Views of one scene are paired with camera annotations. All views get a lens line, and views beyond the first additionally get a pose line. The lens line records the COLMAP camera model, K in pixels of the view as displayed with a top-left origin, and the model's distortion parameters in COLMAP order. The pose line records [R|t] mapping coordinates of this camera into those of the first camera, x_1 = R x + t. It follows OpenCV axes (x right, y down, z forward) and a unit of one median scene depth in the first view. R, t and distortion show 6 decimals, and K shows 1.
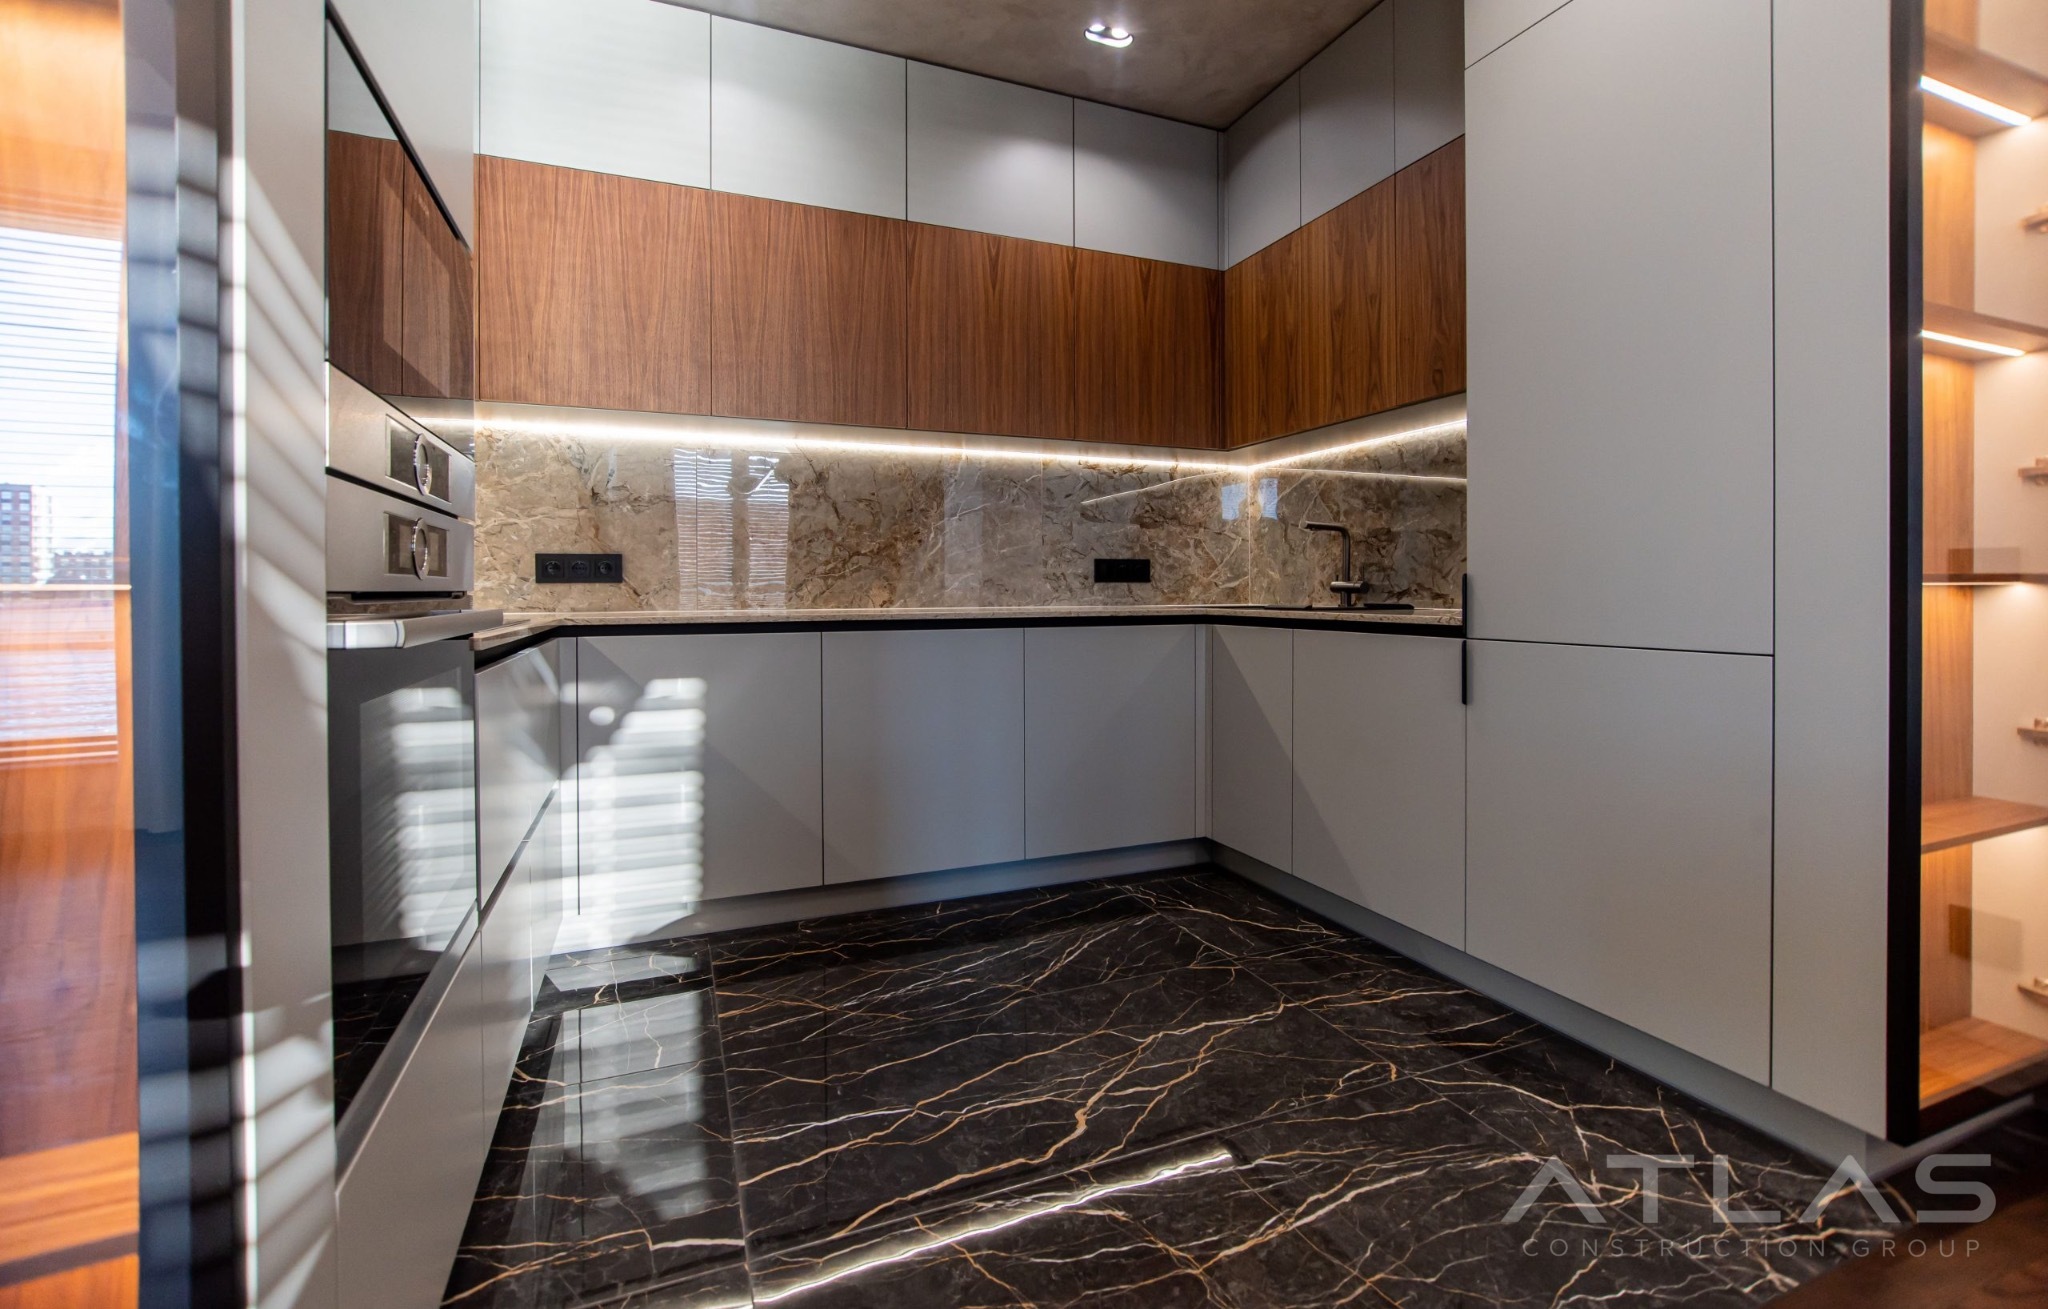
lens RADIAL K [[877.1, 0, 1022.2], [0, 877.1, 598.4], [0, 0, 1]] dist [-0.015759, -0.000027]
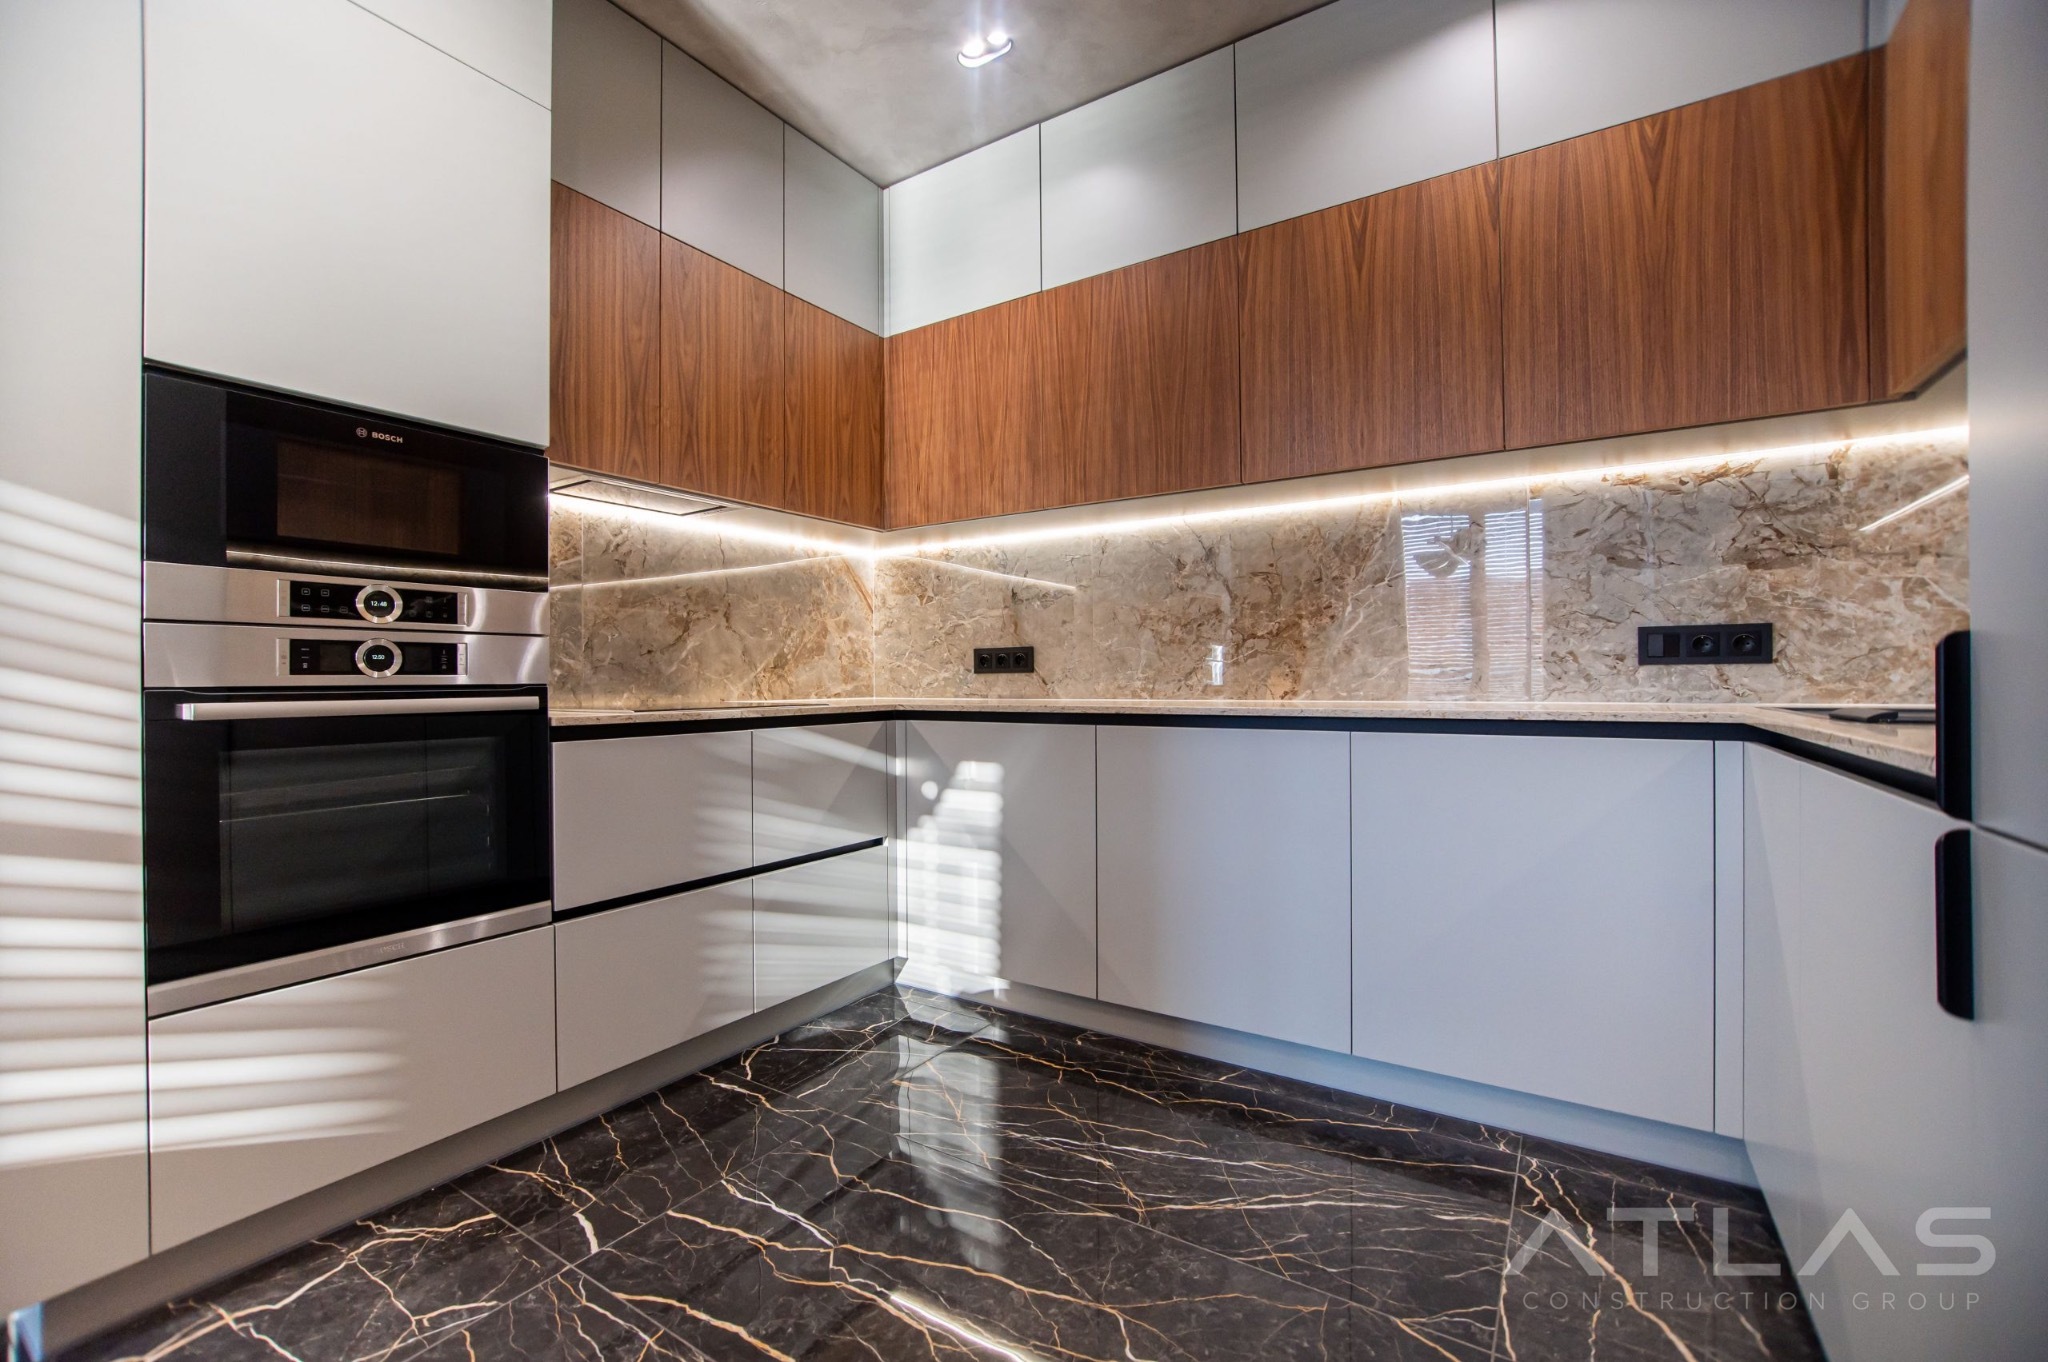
lens RADIAL K [[854.2, 0, 1021.4], [0, 854.2, 678.1], [0, 0, 1]] dist [-0.018760, 0.000513]
pose [[0.566352, -0.003810, -0.824155, 0.421810], [-0.004493, 0.999960, -0.007710, -0.002926], [0.824152, 0.008069, 0.566312, 0.383223]]
